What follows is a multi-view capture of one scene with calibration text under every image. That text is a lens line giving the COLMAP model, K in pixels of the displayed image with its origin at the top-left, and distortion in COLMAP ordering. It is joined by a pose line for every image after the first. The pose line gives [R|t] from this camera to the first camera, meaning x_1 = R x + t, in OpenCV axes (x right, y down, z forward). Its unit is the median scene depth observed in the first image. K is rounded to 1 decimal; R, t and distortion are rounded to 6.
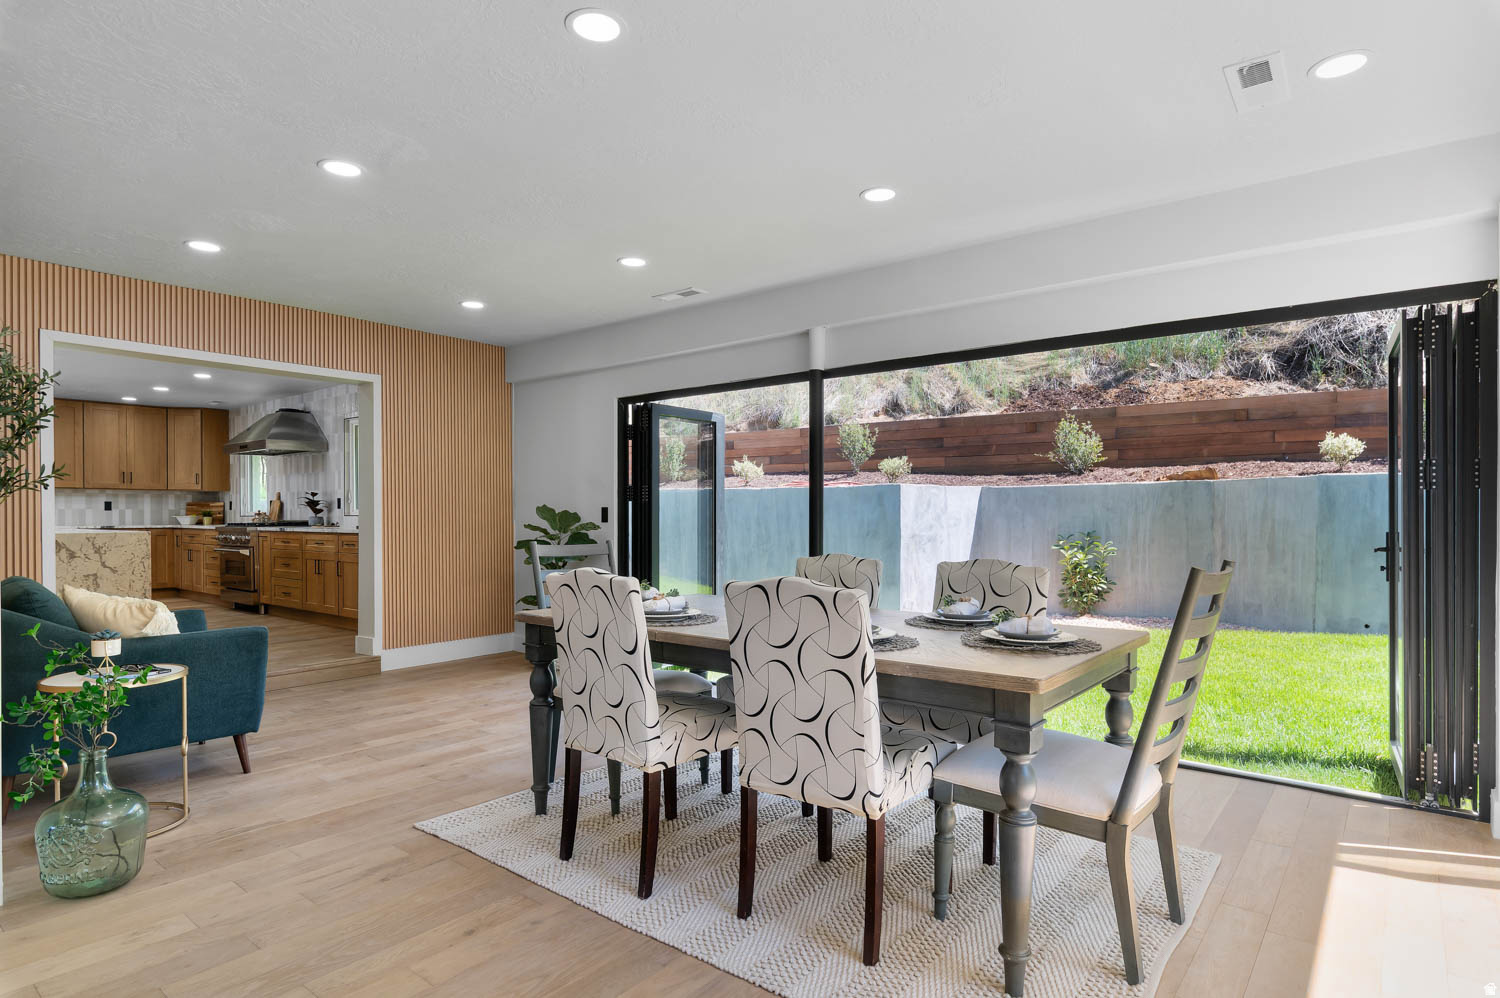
lens RADIAL K [[808.2, 0, 750.3], [0, 808.2, 507.9], [0, 0, 1]] dist [-0.000166, -0.000208]
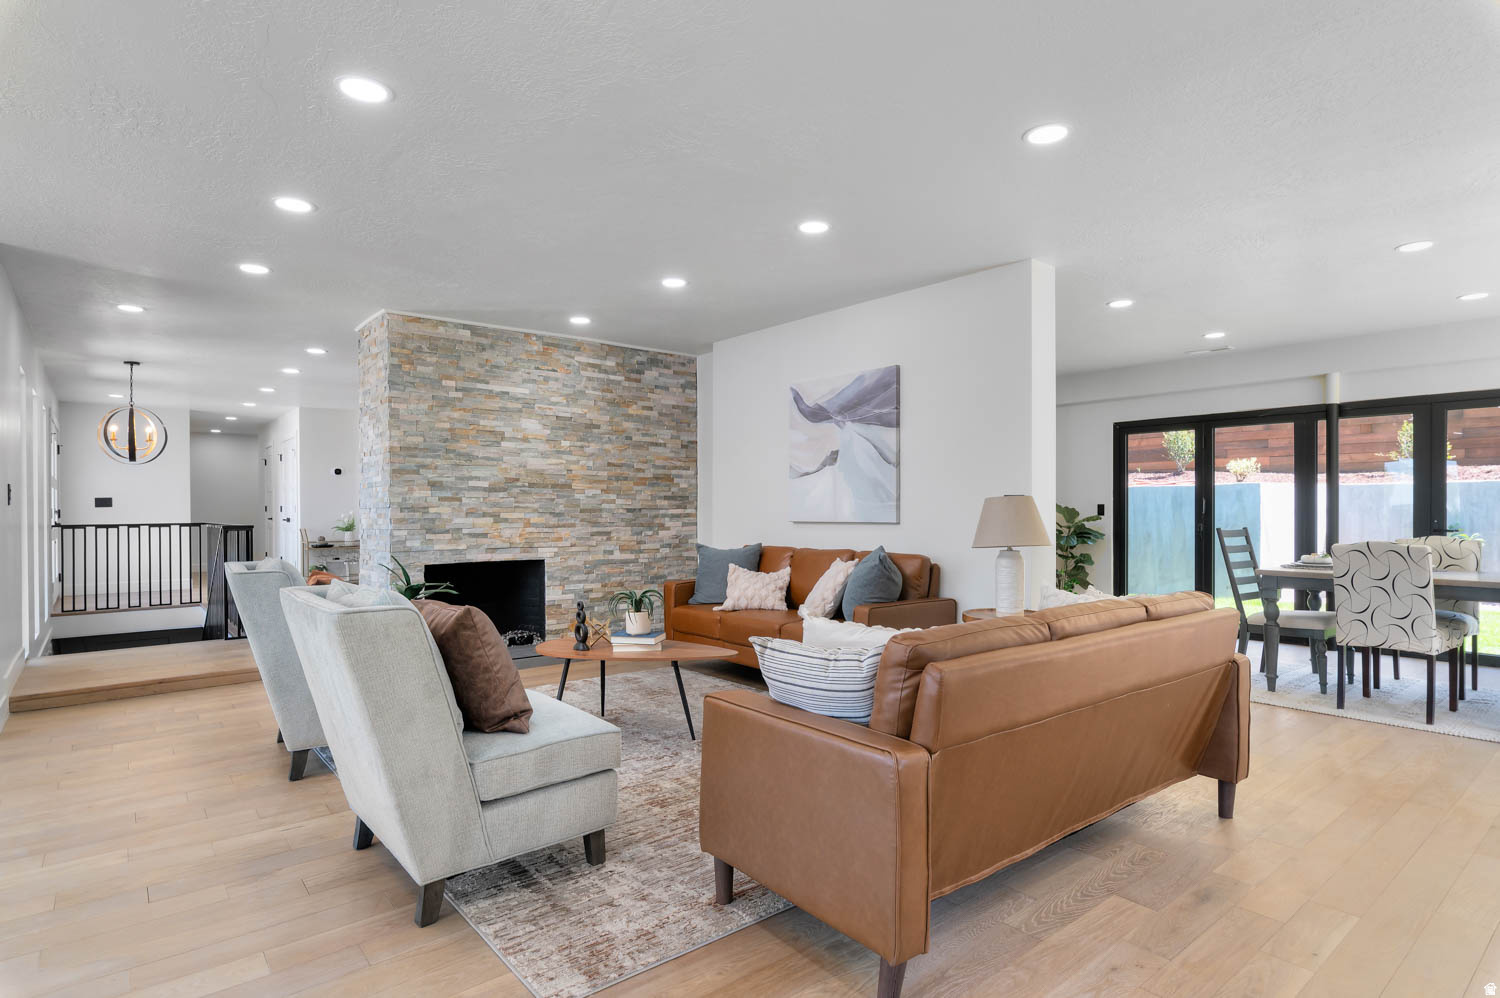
lens RADIAL K [[808.2, 0, 750.3], [0, 808.2, 507.9], [0, 0, 1]] dist [-0.000166, -0.000208]
pose [[0.975060, 0.003561, -0.221912, -0.244464], [-0.003655, 0.999993, -0.000012, 0.009433], [0.221911, 0.000823, 0.975067, -0.255121]]
